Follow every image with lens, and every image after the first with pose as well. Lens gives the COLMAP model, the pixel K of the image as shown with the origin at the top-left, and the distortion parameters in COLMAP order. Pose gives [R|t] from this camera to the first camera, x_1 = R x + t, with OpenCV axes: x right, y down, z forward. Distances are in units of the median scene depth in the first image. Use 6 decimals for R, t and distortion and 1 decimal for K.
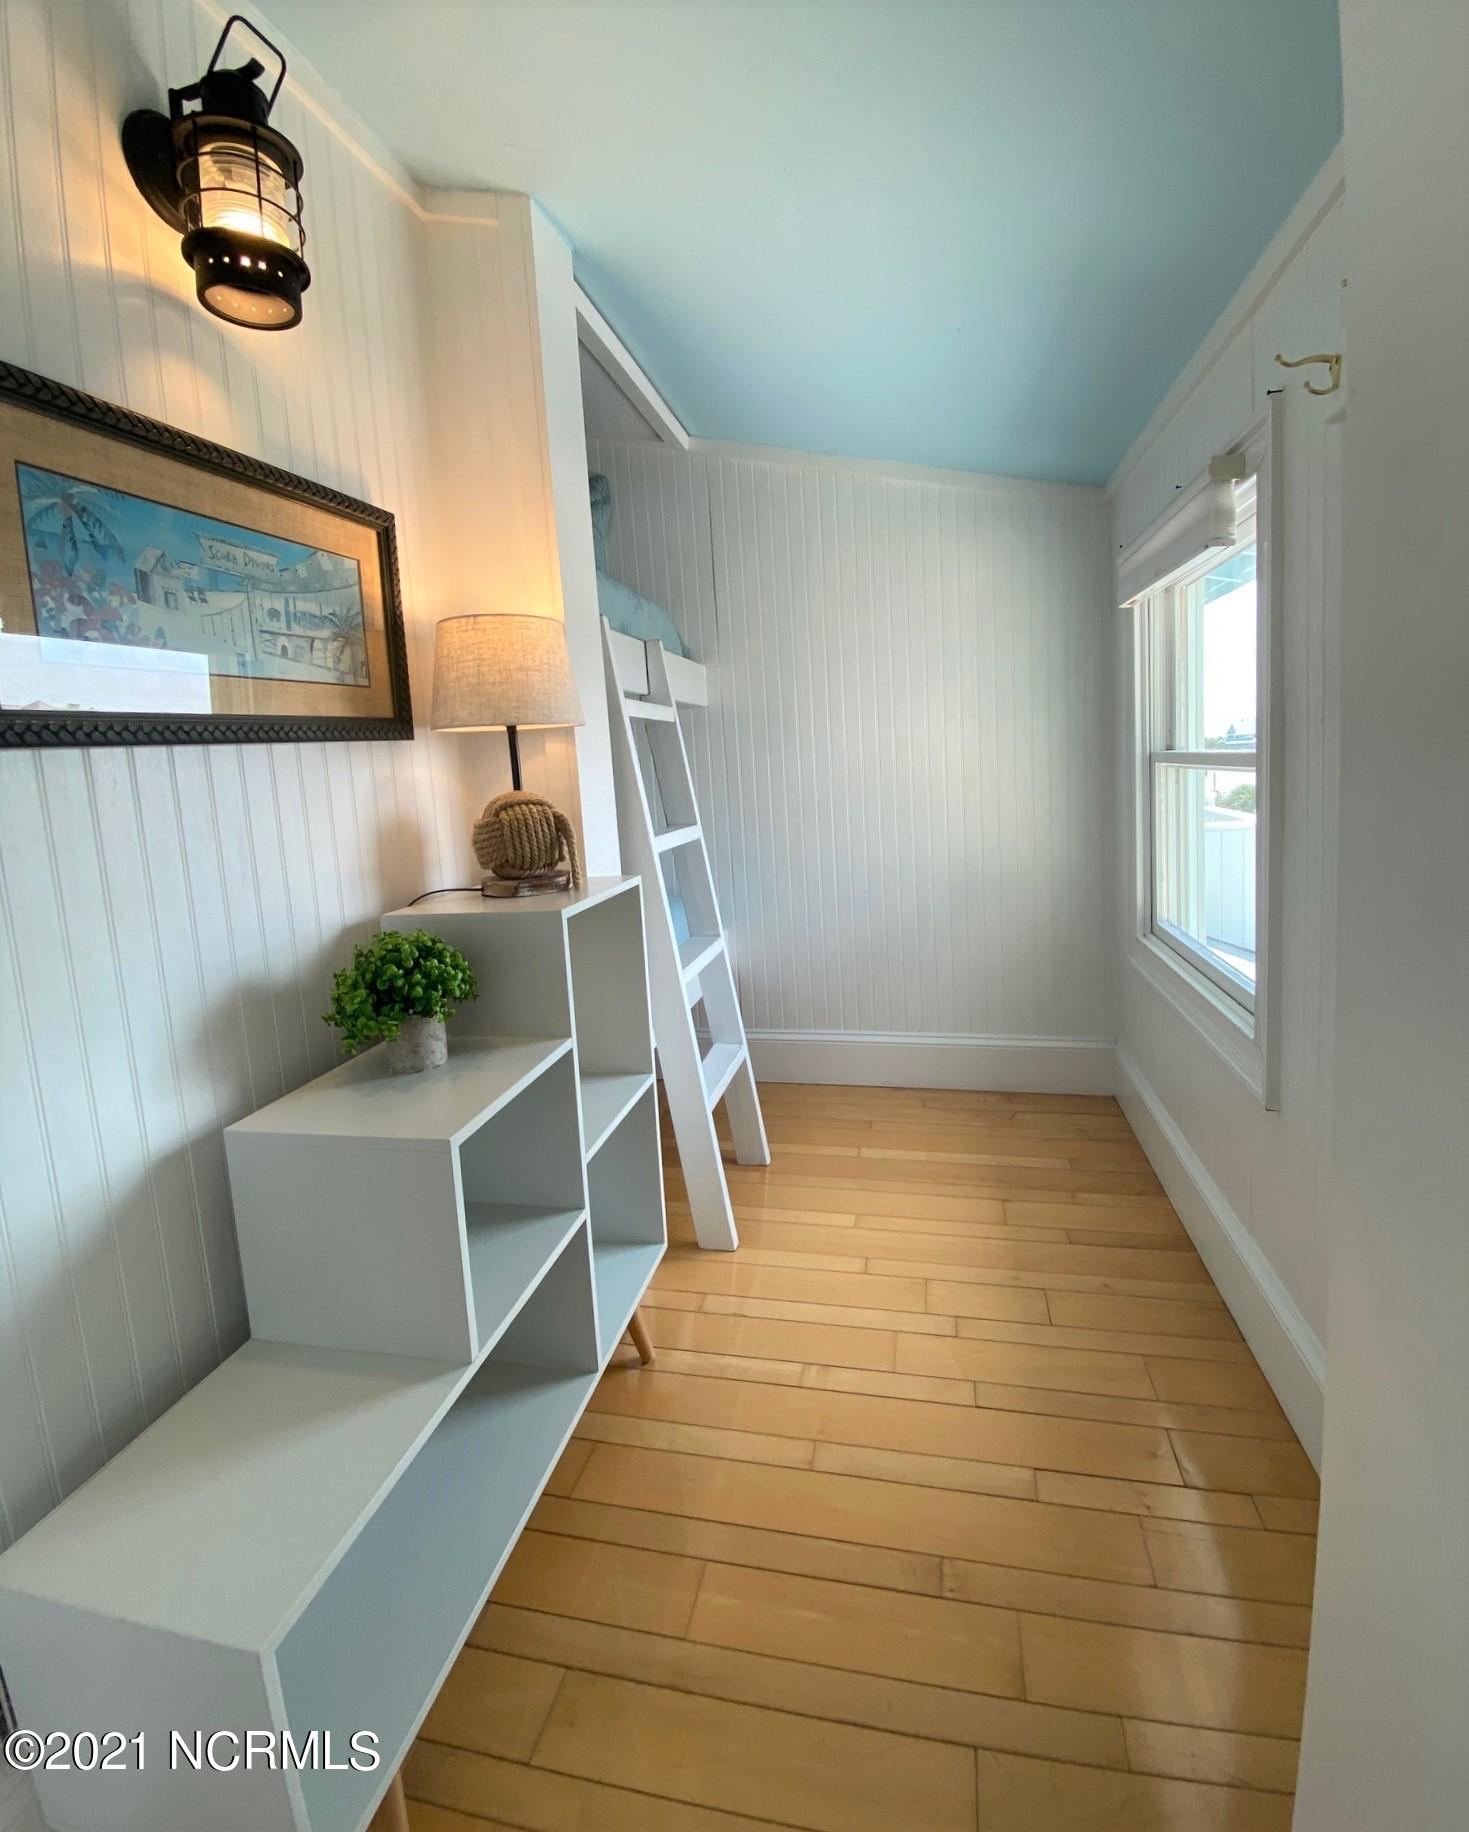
lens RADIAL K [[820.6, 0, 738.3], [0, 820.6, 838.3], [0, 0, 1]] dist [0.060029, -0.027506]
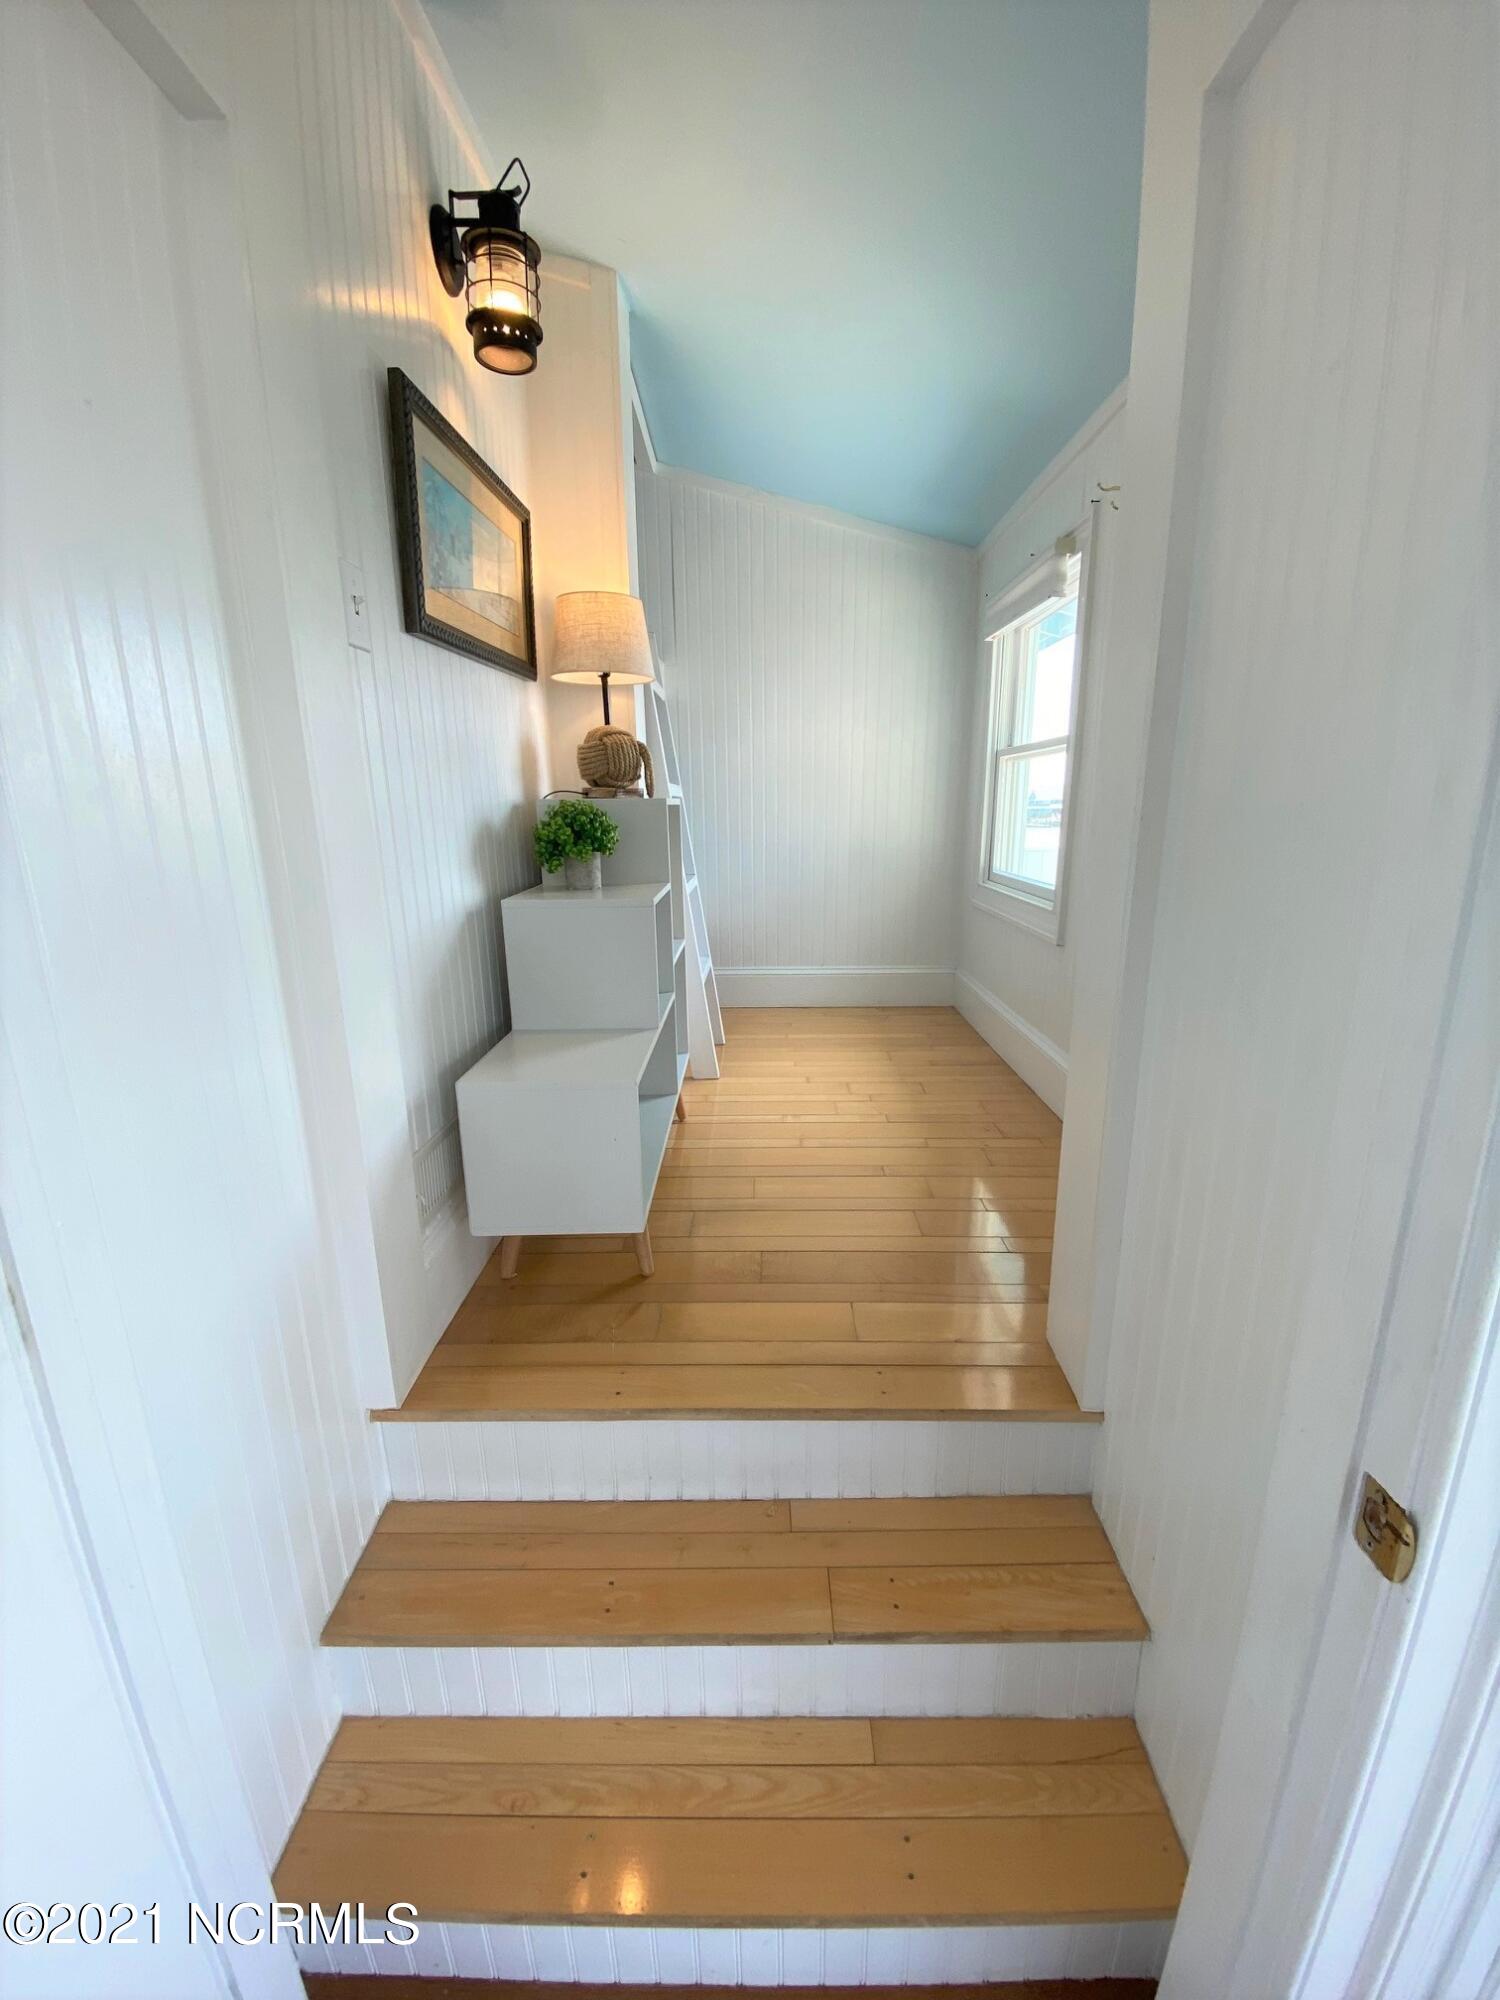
lens RADIAL K [[812.0, 0, 750.0], [0, 812.0, 1000.0], [0, 0, 1]] dist [0.000922, -0.000070]
pose [[0.976597, -0.004761, 0.215024, -0.353857], [-0.025396, 0.990208, 0.137269, 0.227094], [-0.213572, -0.139517, 0.966914, -0.507137]]
